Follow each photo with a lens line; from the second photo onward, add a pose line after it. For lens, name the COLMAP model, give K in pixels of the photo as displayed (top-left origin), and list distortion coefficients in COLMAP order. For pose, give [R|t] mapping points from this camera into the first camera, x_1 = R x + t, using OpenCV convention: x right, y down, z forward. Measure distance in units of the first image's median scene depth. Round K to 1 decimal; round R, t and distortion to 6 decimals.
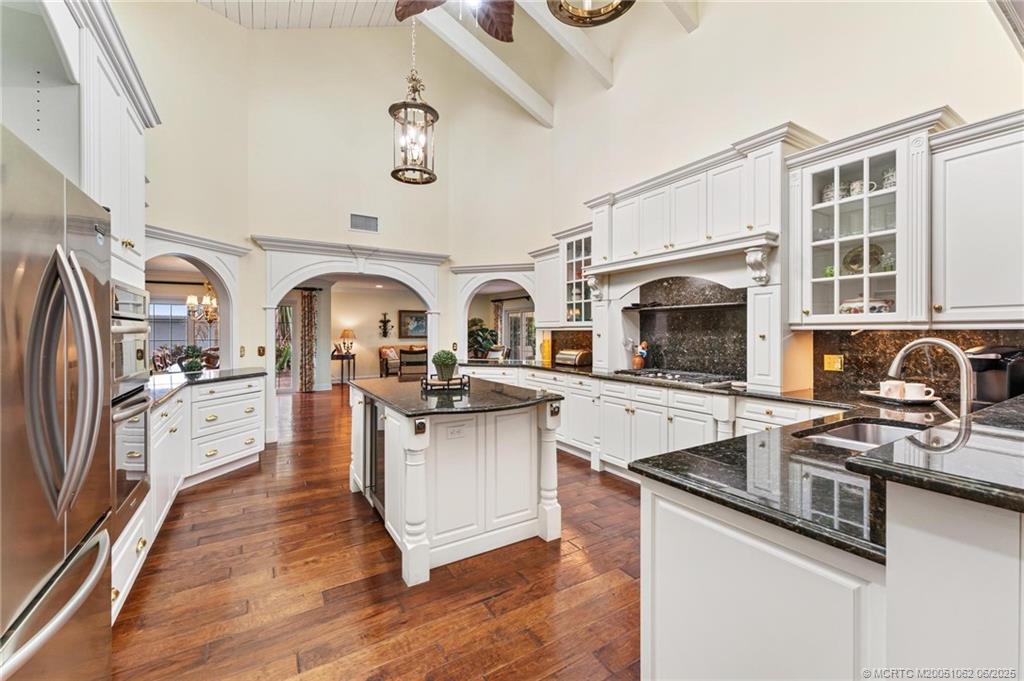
lens RADIAL K [[412.3, 0, 515.6], [0, 412.3, 340.7], [0, 0, 1]] dist [0.001337, 0.000184]
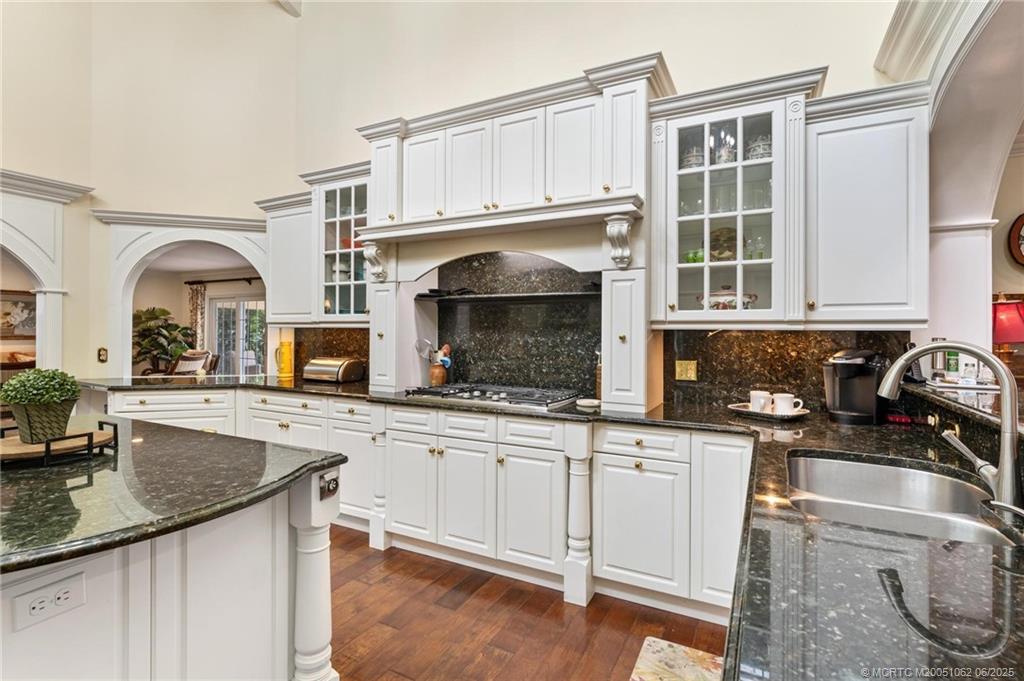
lens RADIAL K [[484.4, 0, 513.2], [0, 484.4, 332.5], [0, 0, 1]] dist [-0.002894, -0.000305]
pose [[0.859902, 0.007196, 0.510409, -0.008527], [0.003062, 0.999810, -0.019254, -0.003082], [-0.510450, 0.018120, 0.859716, 0.269564]]
